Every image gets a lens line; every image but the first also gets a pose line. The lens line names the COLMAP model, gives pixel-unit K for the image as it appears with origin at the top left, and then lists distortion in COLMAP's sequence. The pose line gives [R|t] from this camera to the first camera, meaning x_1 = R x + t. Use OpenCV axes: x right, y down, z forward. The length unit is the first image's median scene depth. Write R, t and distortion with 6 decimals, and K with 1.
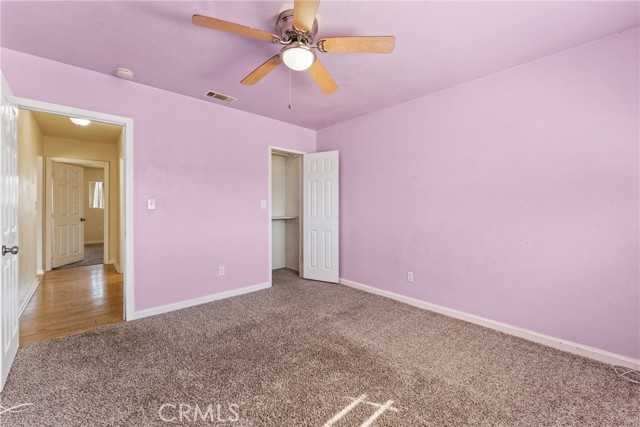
lens RADIAL K [[258.3, 0, 320.0], [0, 258.3, 213.5], [0, 0, 1]] dist [0.000319, 0.000054]
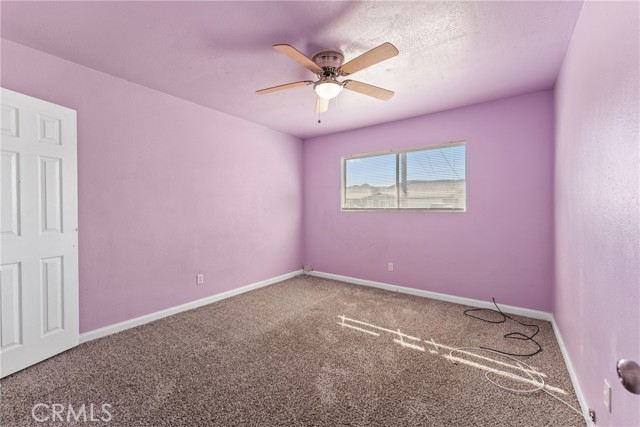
lens RADIAL K [[258.3, 0, 320.0], [0, 258.3, 213.5], [0, 0, 1]] dist [0.000319, 0.000054]
pose [[-0.207420, -0.012511, 0.978172, -0.886987], [0.021221, 0.999625, 0.017286, -0.023258], [-0.978022, 0.024344, -0.207077, 0.893562]]
